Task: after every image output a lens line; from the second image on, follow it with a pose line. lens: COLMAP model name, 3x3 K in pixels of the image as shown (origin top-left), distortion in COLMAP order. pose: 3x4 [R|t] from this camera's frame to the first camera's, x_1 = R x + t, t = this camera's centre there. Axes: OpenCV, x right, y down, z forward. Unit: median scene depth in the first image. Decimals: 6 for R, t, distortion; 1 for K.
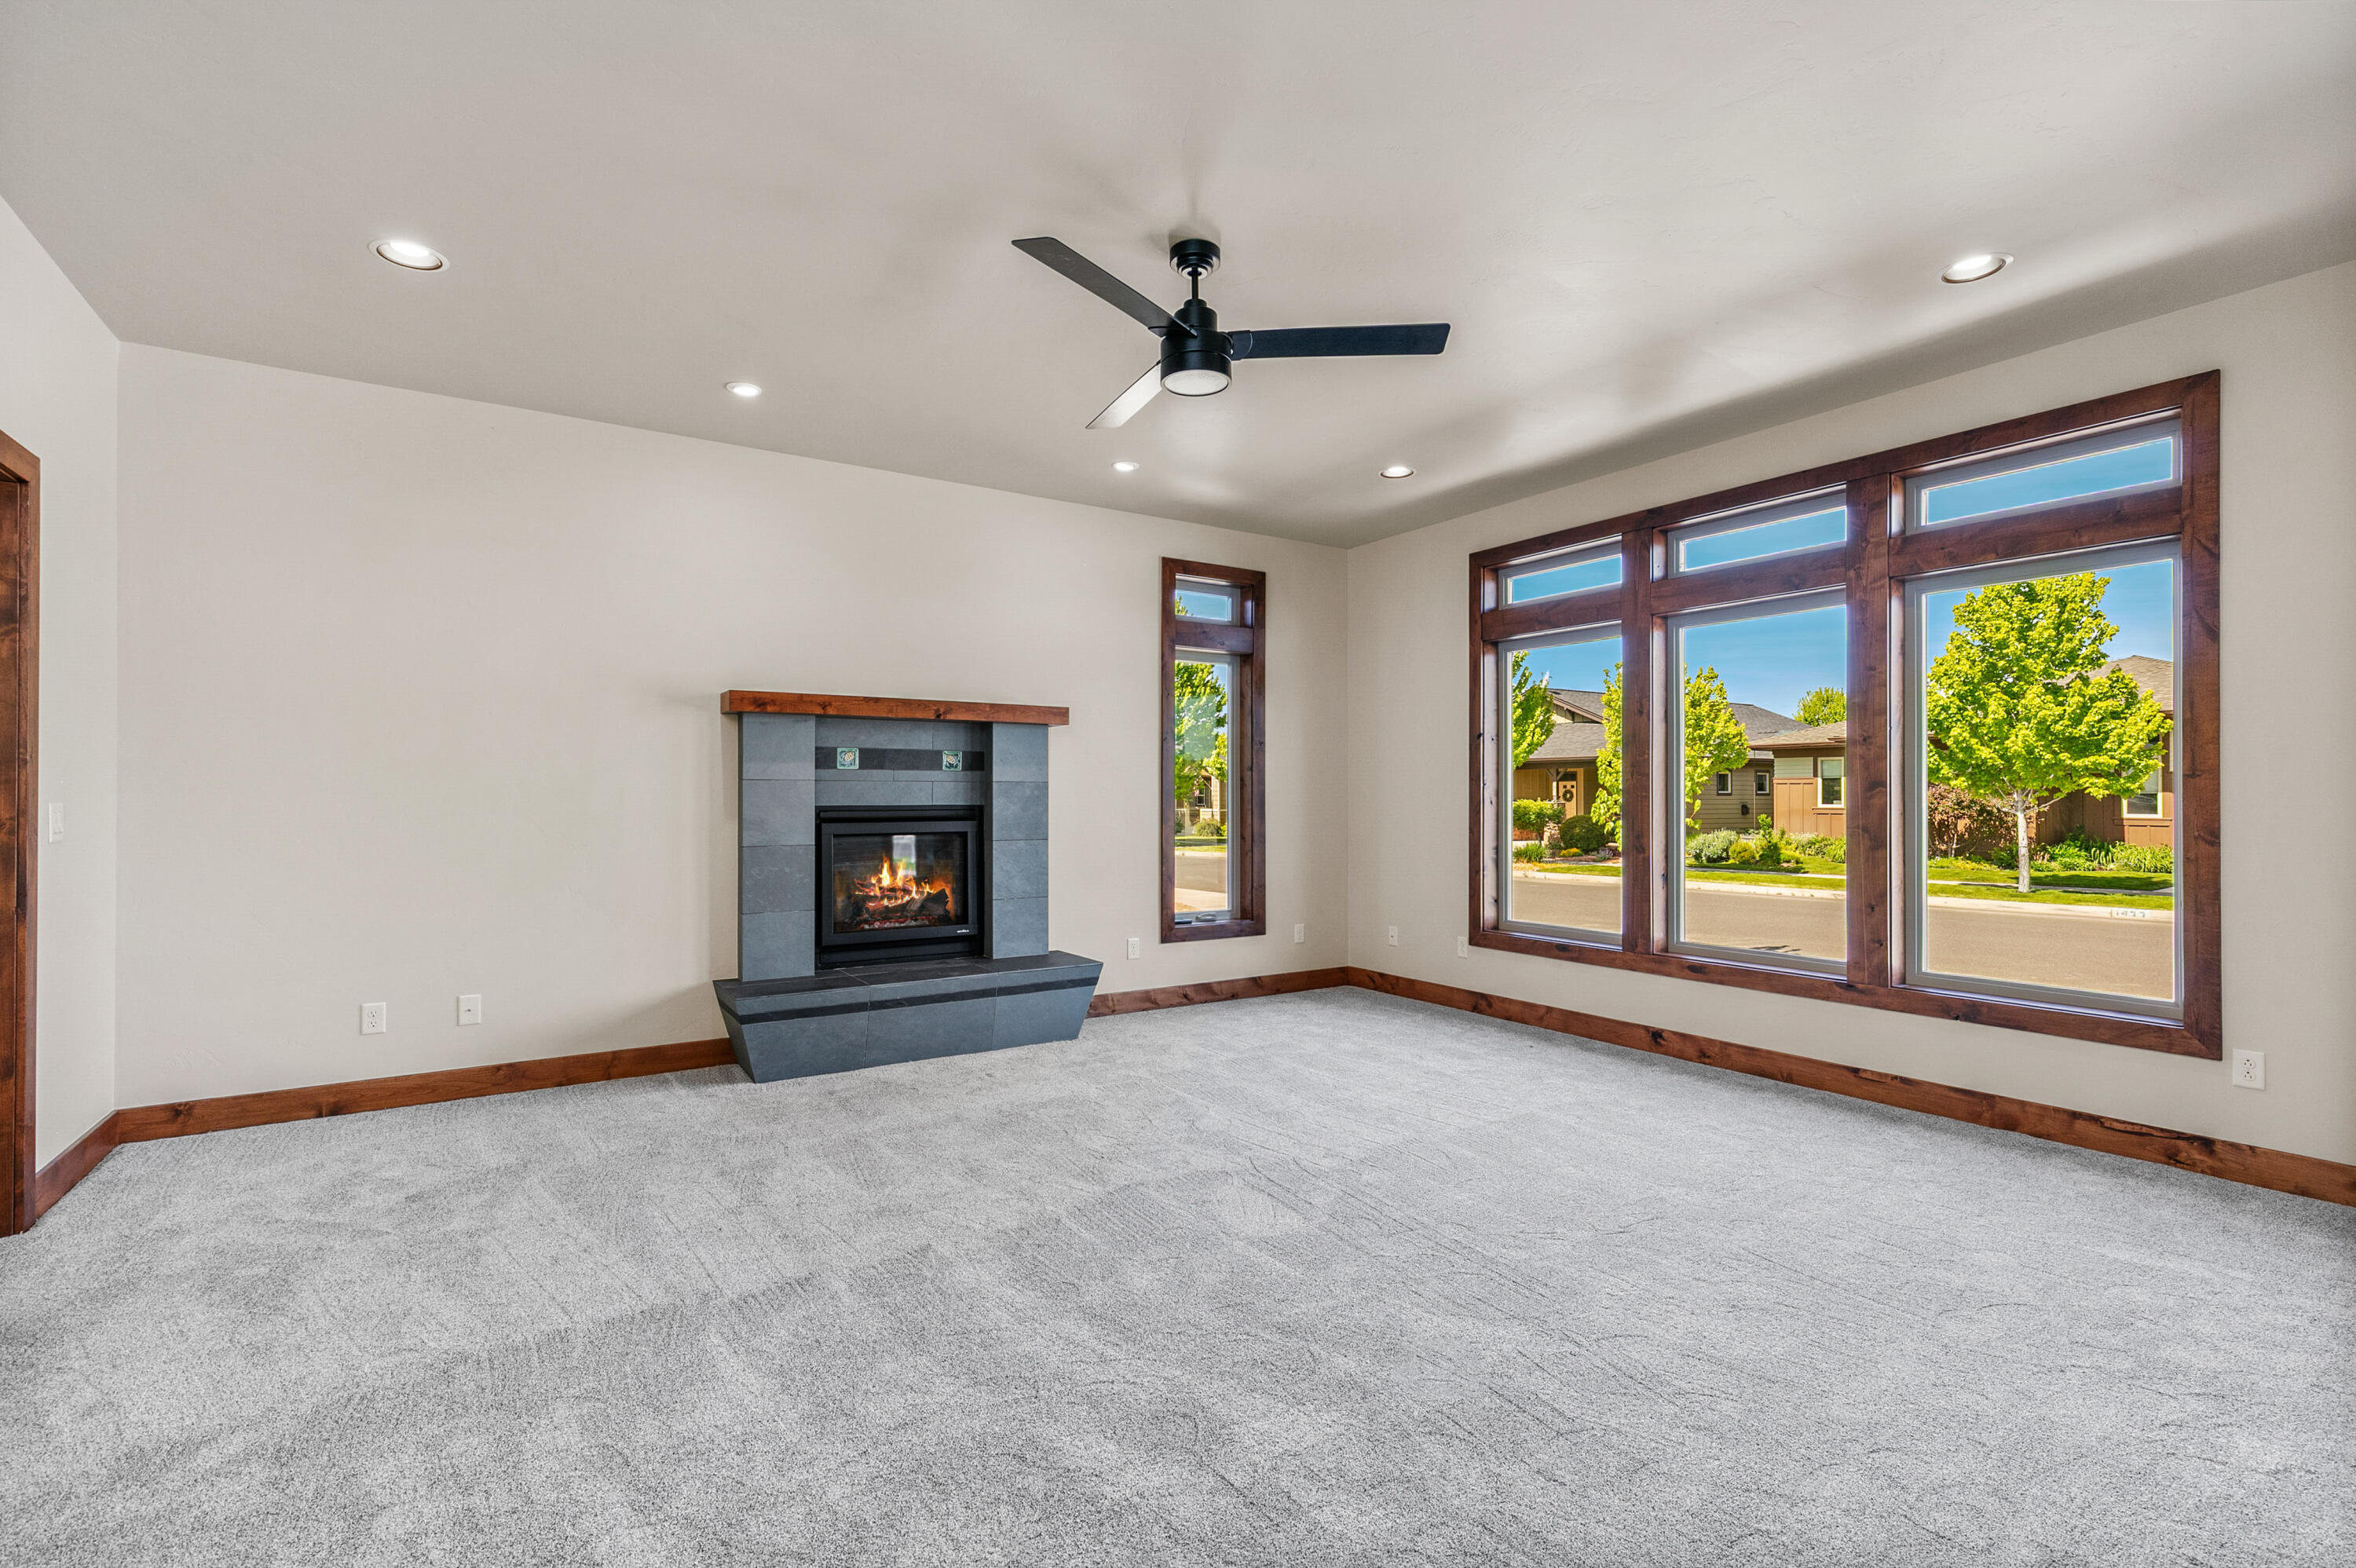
lens RADIAL K [[1079.5, 0, 1101.1], [0, 1079.5, 824.4], [0, 0, 1]] dist [0.008104, -0.000200]
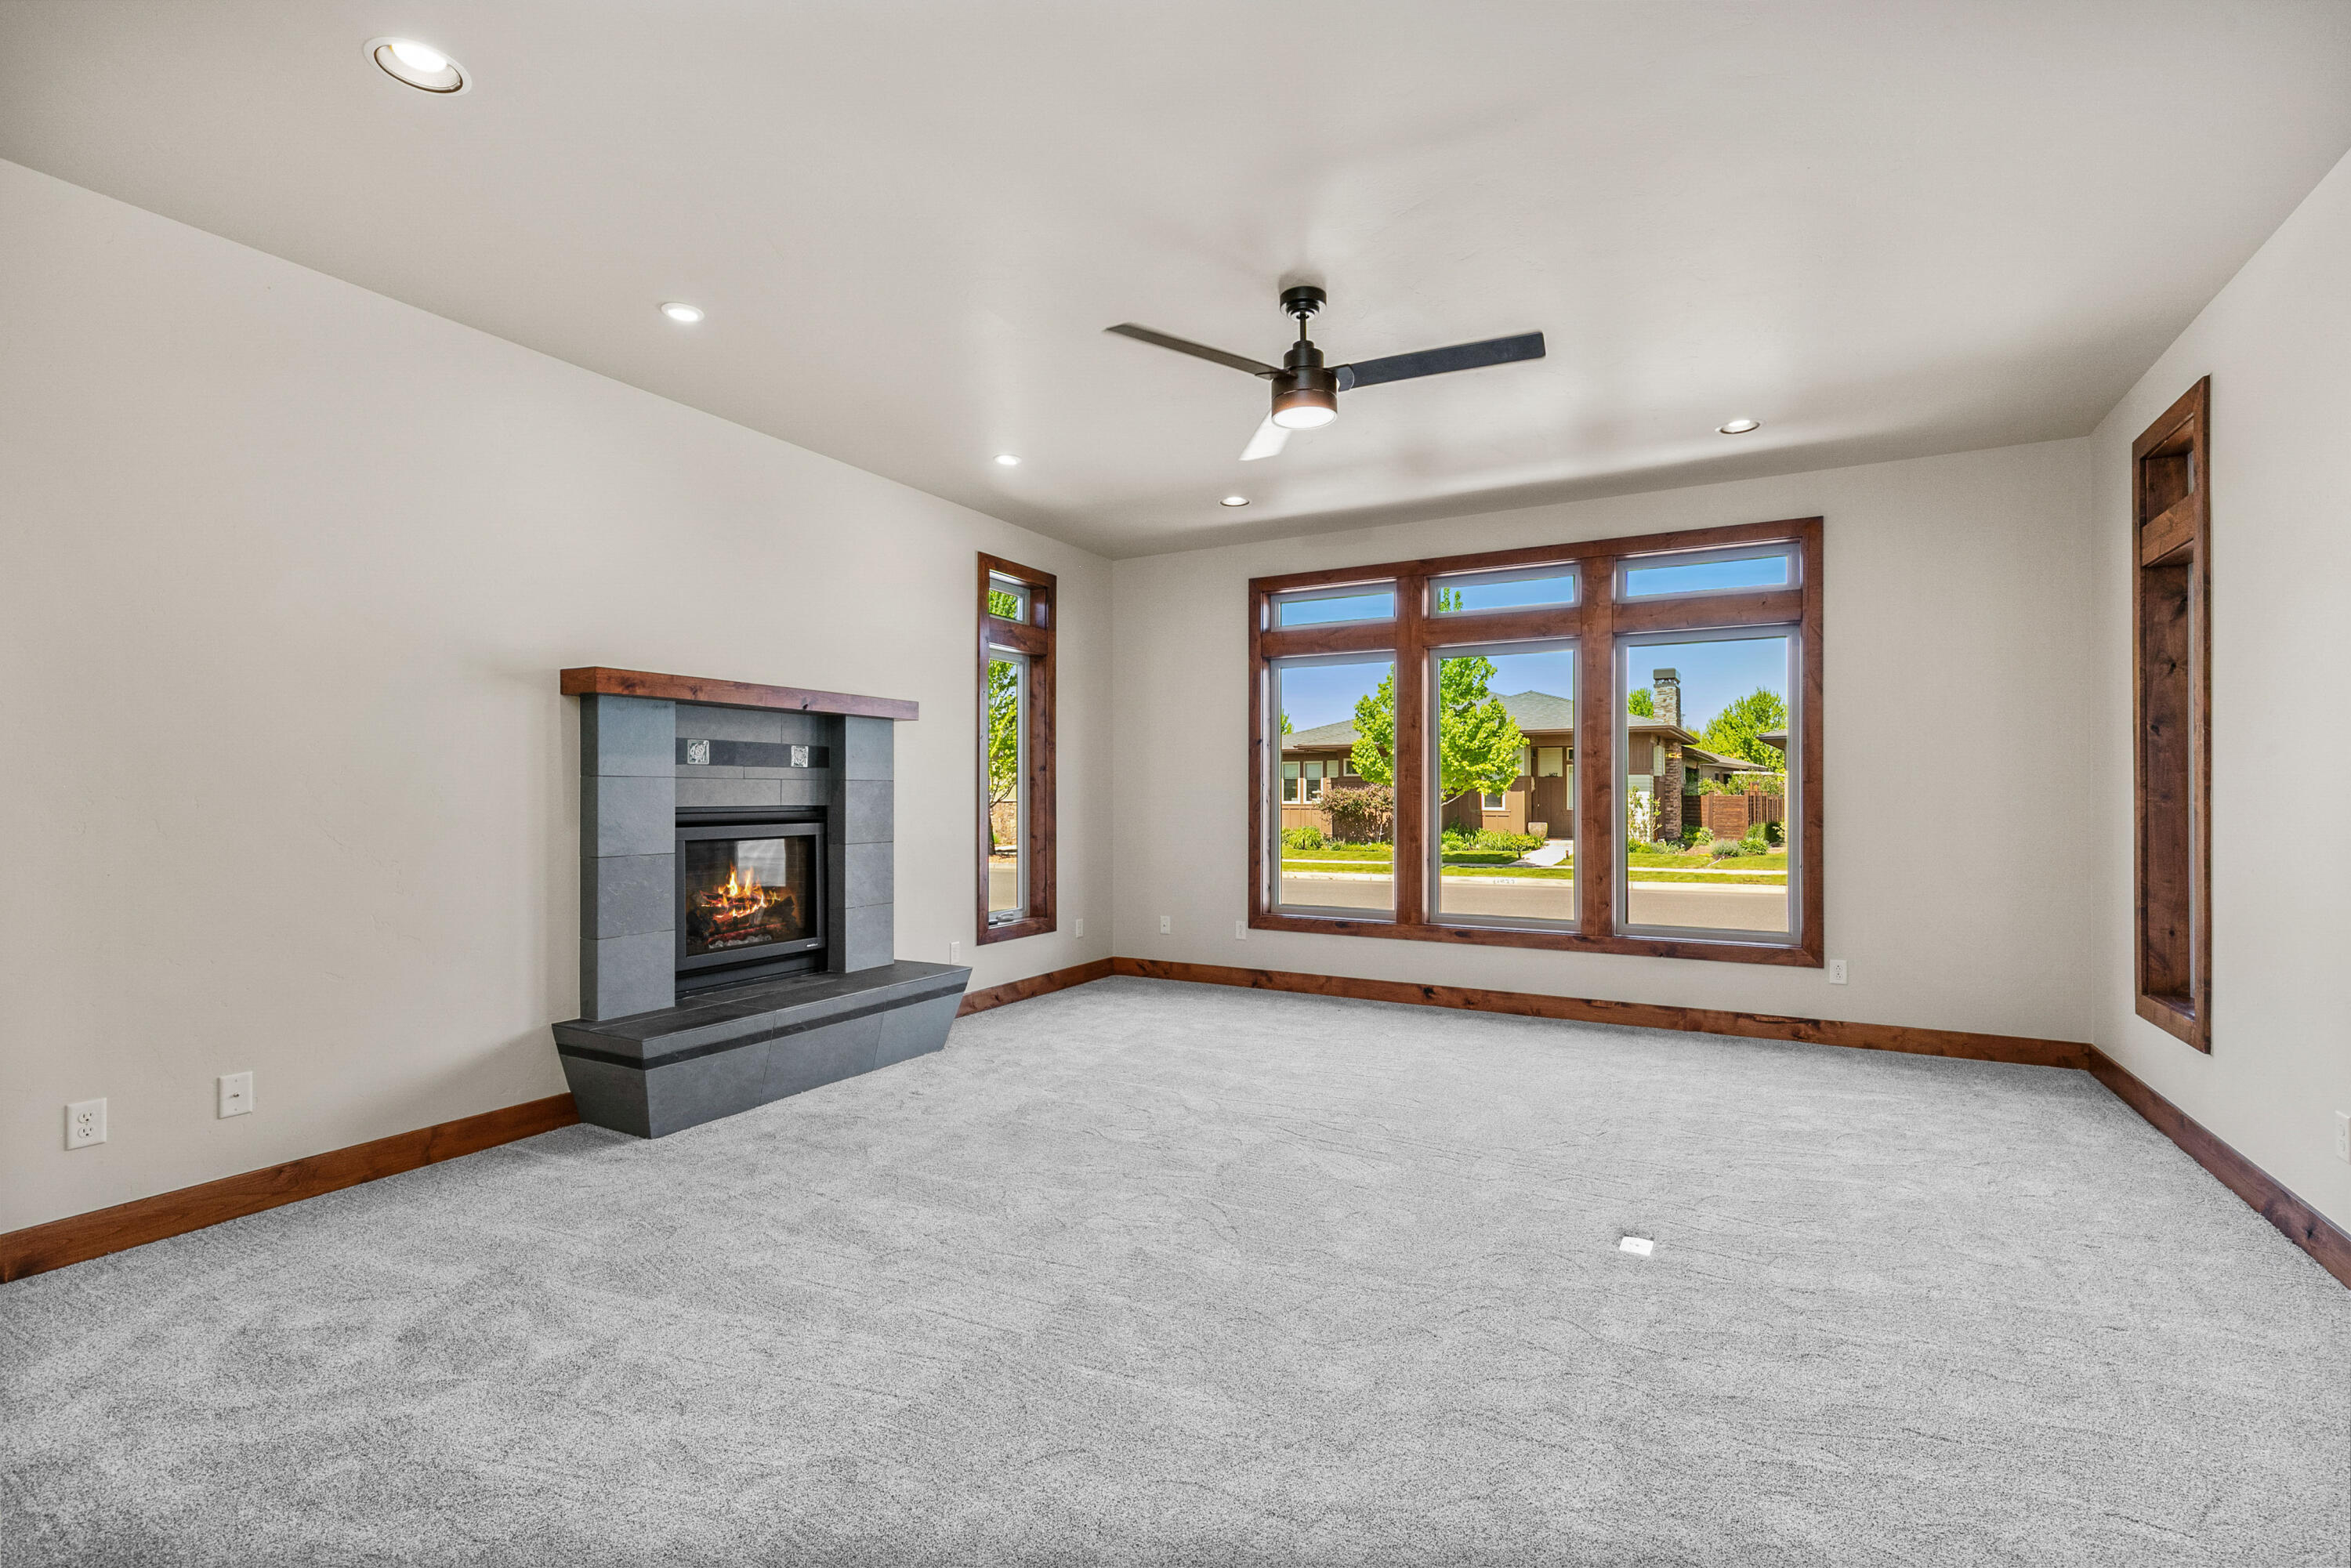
lens RADIAL K [[1077.3, 0, 1209.6], [0, 1077.3, 827.7], [0, 0, 1]] dist [0.008104, -0.000200]
pose [[0.878482, -0.015318, 0.477530, -0.312523], [0.013027, 0.999882, 0.008109, -0.002699], [-0.477598, -0.000903, 0.878578, 0.053150]]
